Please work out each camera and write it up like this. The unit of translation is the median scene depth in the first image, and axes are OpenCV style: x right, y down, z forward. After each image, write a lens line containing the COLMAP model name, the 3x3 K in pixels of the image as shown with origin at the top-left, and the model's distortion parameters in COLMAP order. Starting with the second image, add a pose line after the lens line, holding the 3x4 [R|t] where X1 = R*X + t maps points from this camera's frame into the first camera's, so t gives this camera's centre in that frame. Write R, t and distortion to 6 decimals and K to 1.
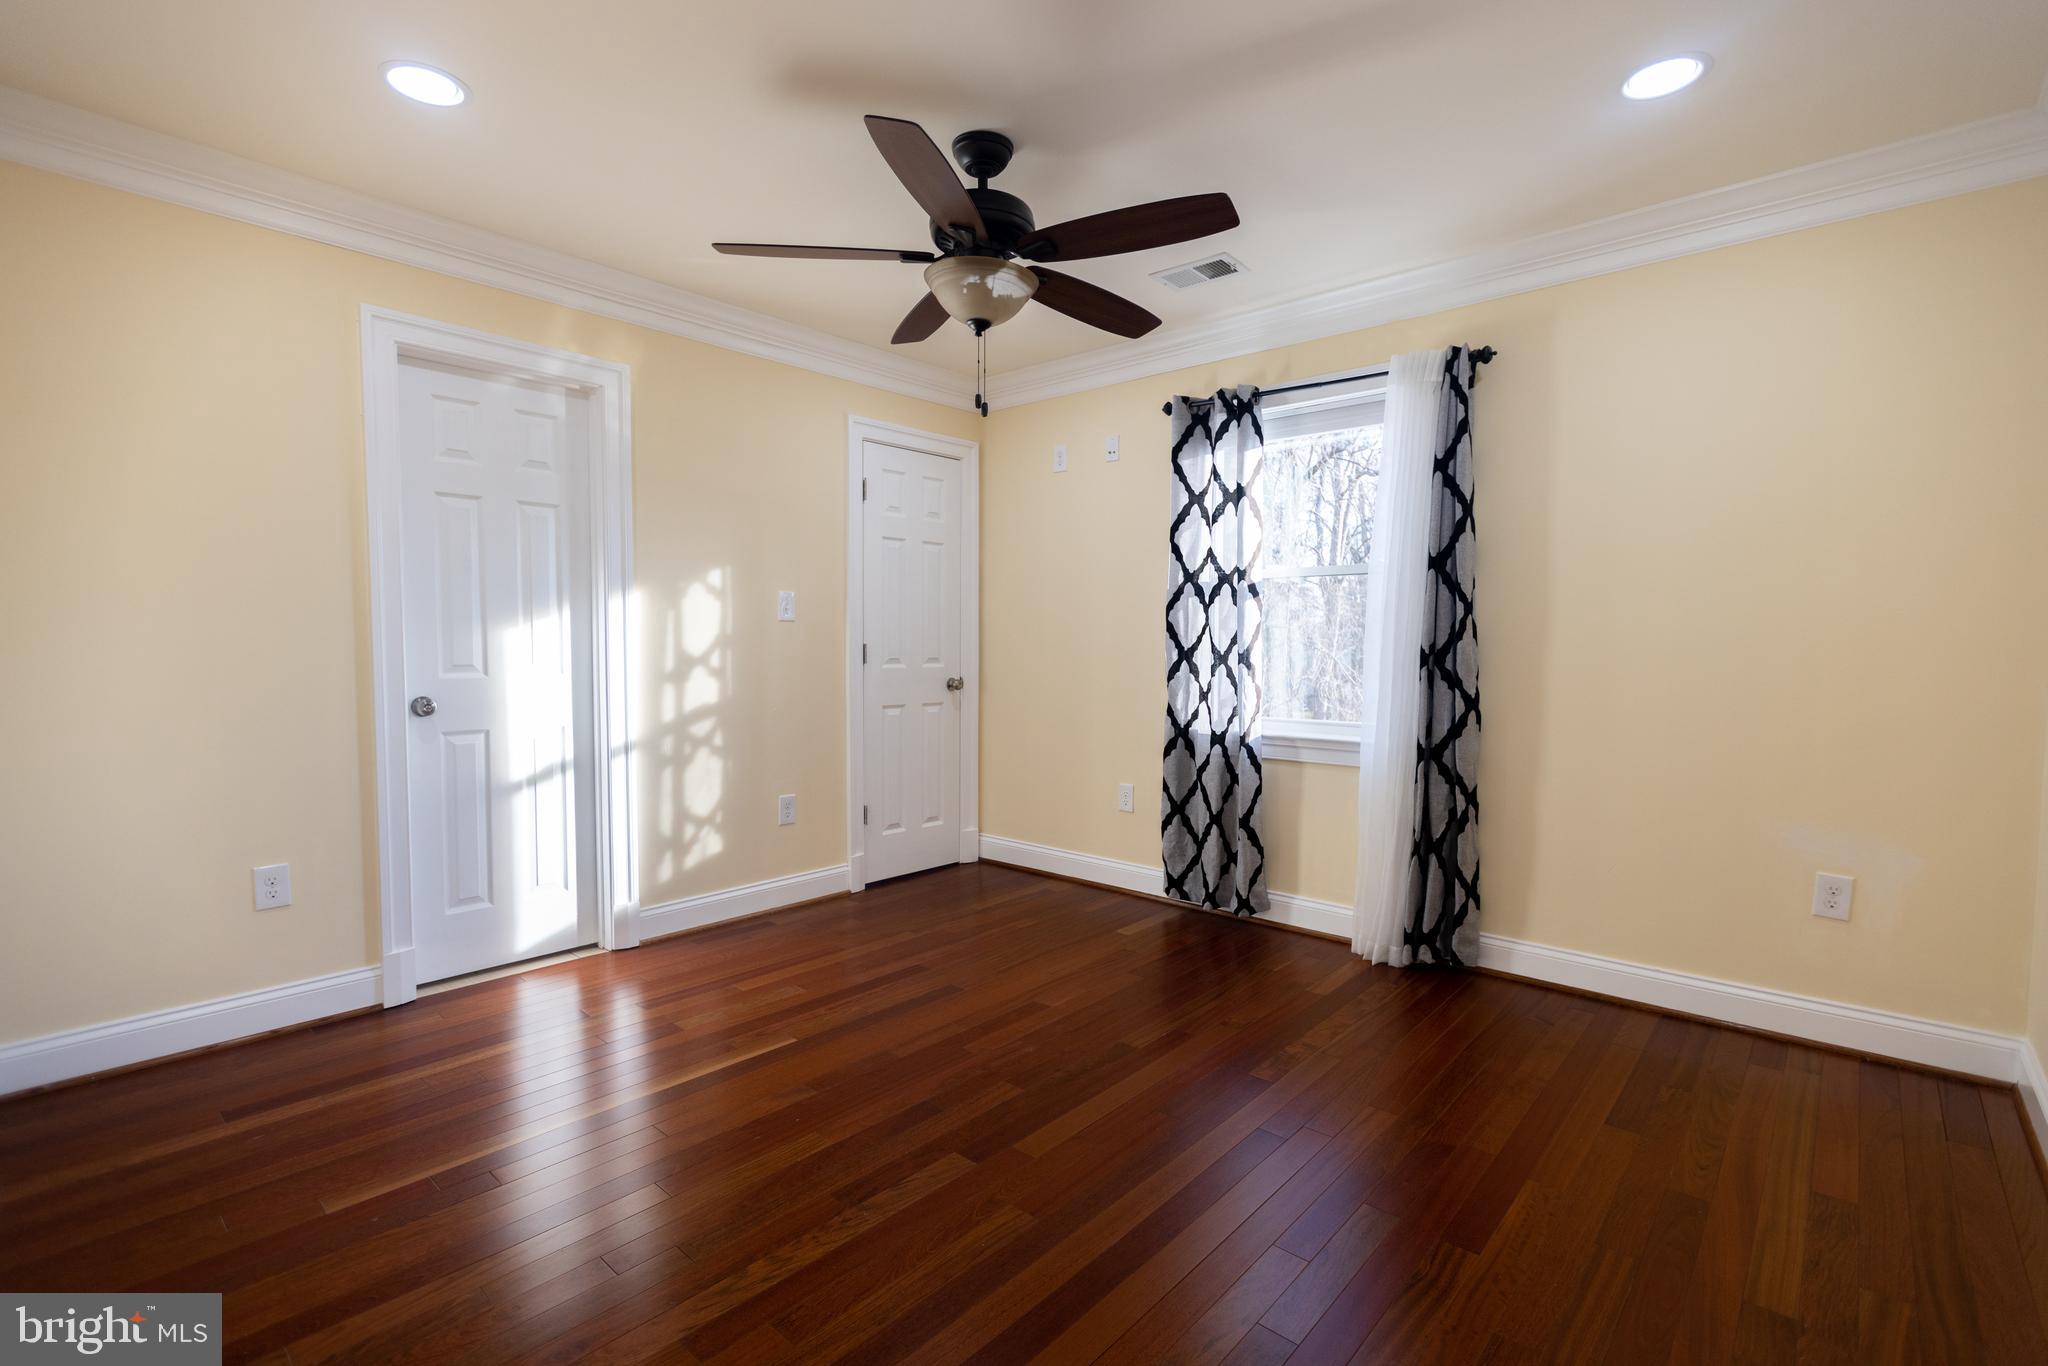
lens RADIAL K [[914.0, 0, 1028.2], [0, 914.0, 682.0], [0, 0, 1]] dist [0.003199, -0.000349]
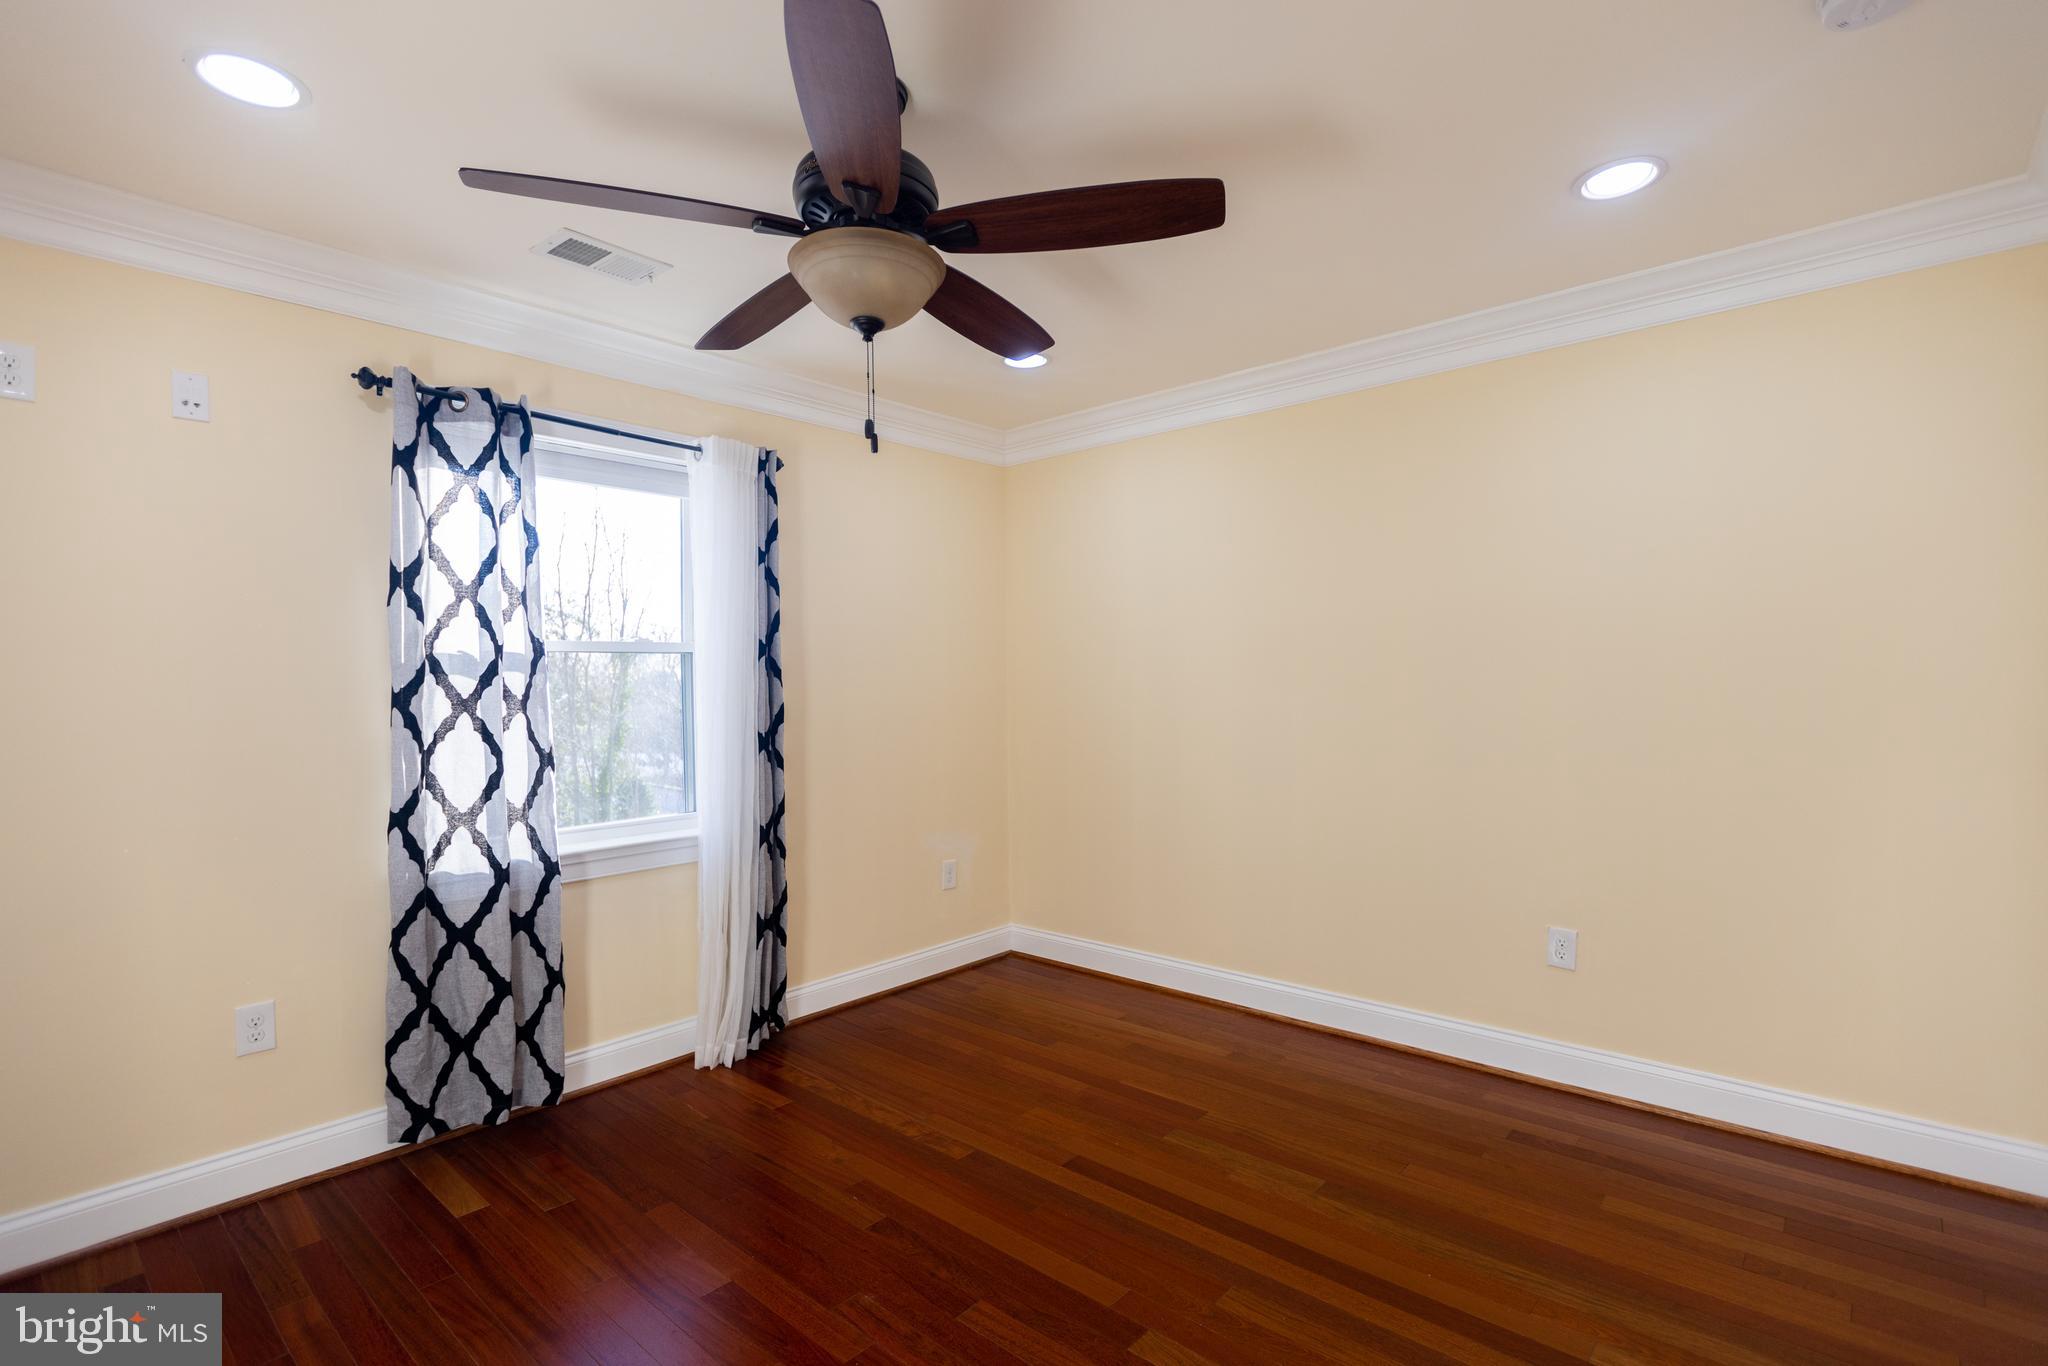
lens RADIAL K [[954.3, 0, 1016.1], [0, 954.3, 694.5], [0, 0, 1]] dist [0.007420, 0.000363]
pose [[0.014578, -0.017648, 0.999738, -0.714355], [0.058828, 0.998127, 0.016762, -0.090975], [-0.998162, 0.058568, 0.015589, 0.778756]]
